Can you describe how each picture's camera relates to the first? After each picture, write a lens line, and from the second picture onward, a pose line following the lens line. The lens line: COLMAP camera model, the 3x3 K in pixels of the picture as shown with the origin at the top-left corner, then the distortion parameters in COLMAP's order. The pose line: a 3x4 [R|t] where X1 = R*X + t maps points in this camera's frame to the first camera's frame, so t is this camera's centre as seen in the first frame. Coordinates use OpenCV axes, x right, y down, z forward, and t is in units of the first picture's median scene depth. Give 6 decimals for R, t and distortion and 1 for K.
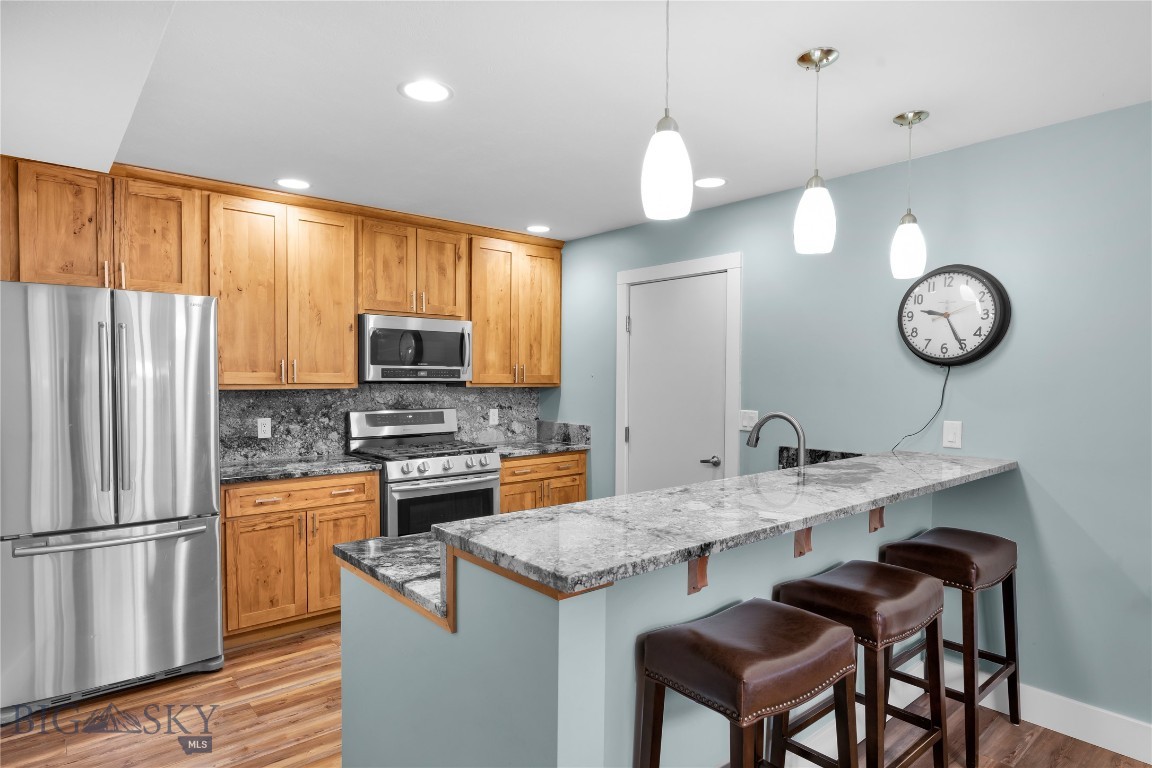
lens RADIAL K [[646.0, 0, 574.5], [0, 646.0, 400.5], [0, 0, 1]] dist [0.003758, -0.000165]
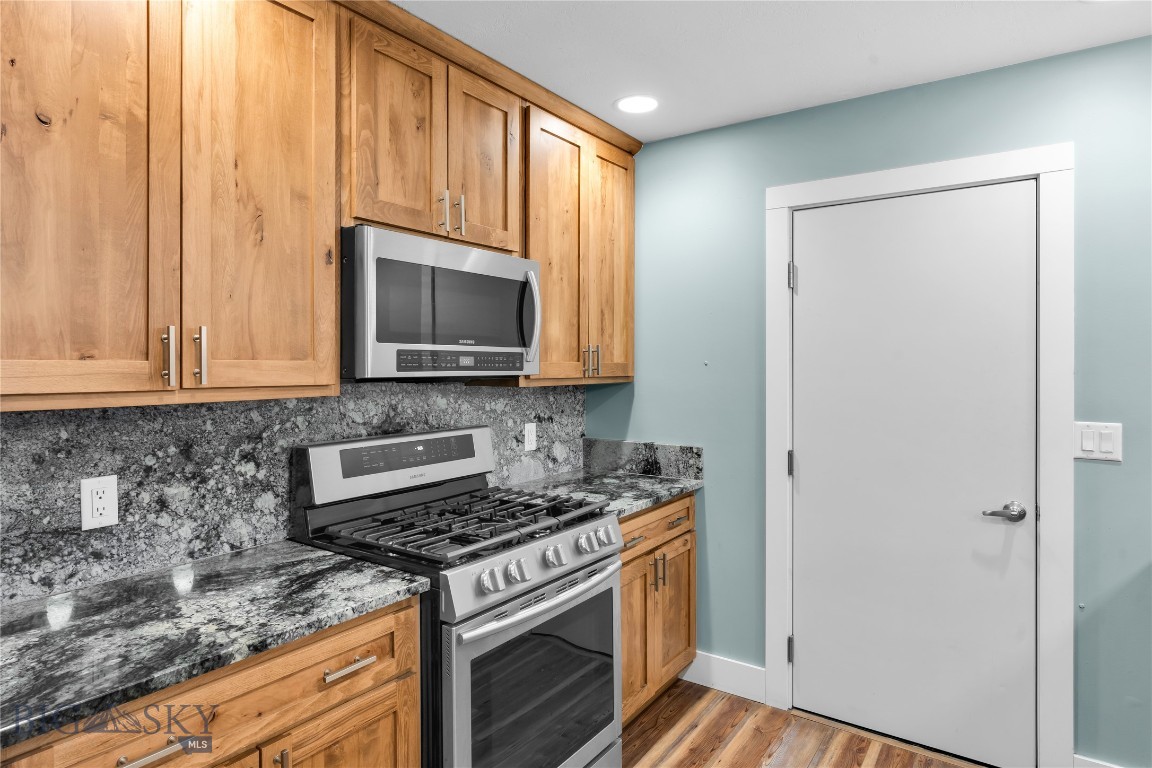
lens RADIAL K [[668.9, 0, 572.8], [0, 668.9, 369.7], [0, 0, 1]] dist [0.002784, 0.000683]
pose [[0.967240, -0.009355, 0.253690, -0.292771], [0.016985, 0.999466, -0.027900, -0.020739], [-0.253293, 0.031295, 0.966883, 0.510947]]
